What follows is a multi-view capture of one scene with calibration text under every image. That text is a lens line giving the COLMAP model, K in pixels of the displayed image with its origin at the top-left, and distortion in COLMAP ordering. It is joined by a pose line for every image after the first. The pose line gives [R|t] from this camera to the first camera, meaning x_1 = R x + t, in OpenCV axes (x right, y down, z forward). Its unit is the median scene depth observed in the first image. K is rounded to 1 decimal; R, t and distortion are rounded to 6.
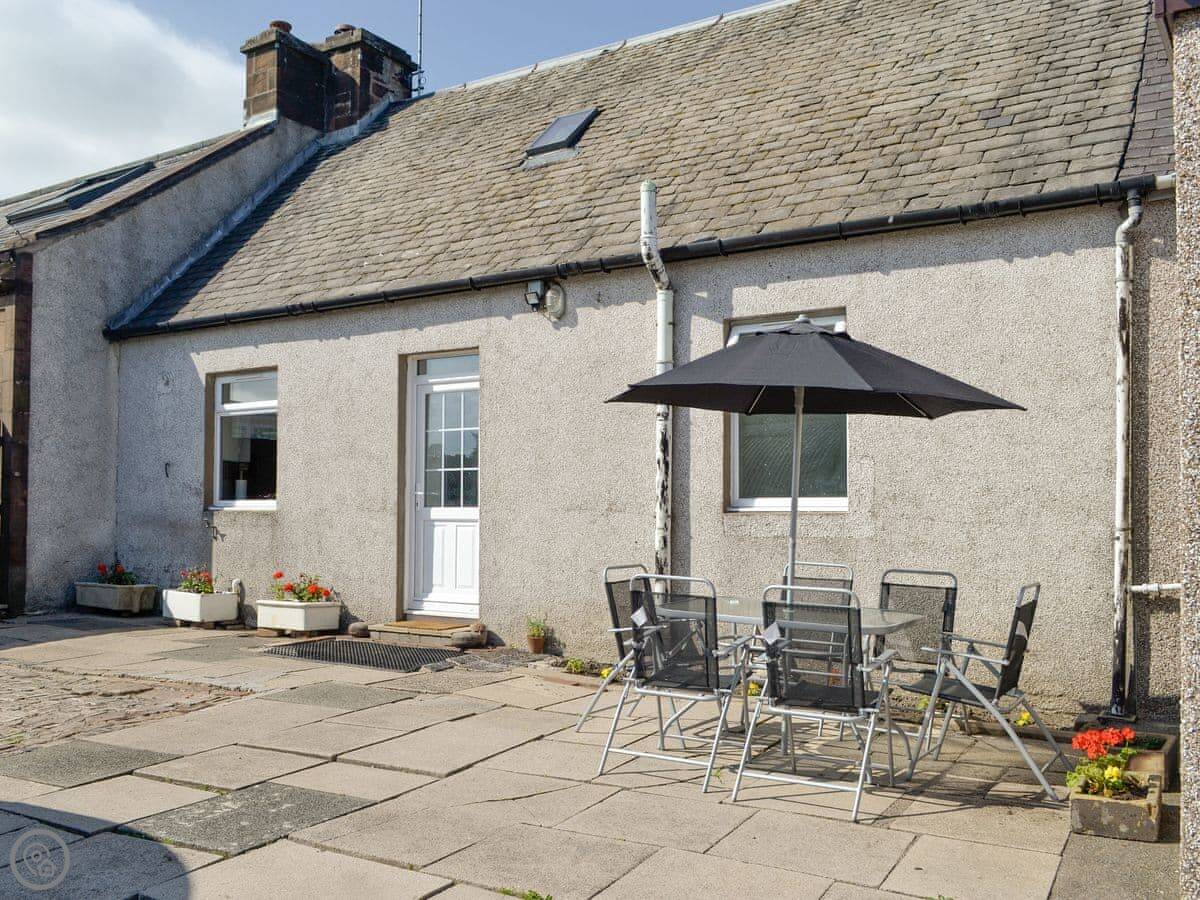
lens RADIAL K [[1063.2, 0, 600.0], [0, 1063.2, 450.0], [0, 0, 1]] dist [-0.012173, 0.010469]
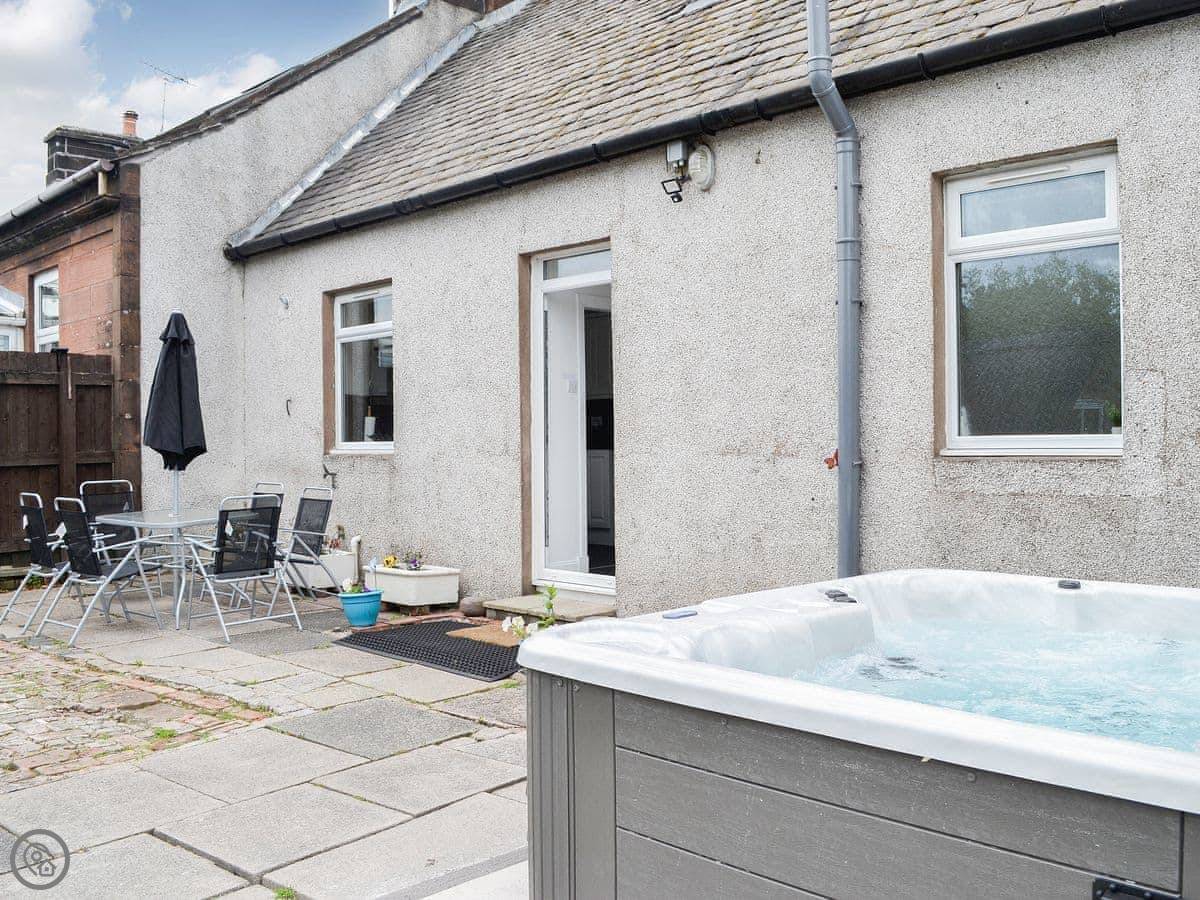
lens RADIAL K [[1039.9, 0, 711.2], [0, 1039.9, 435.0], [0, 0, 1]] dist [-0.074361, 0.004594]
pose [[0.990073, -0.017198, -0.139500, 0.050880], [0.025505, 0.997992, 0.057977, 0.001807], [0.138223, -0.060959, 0.988523, 0.244597]]
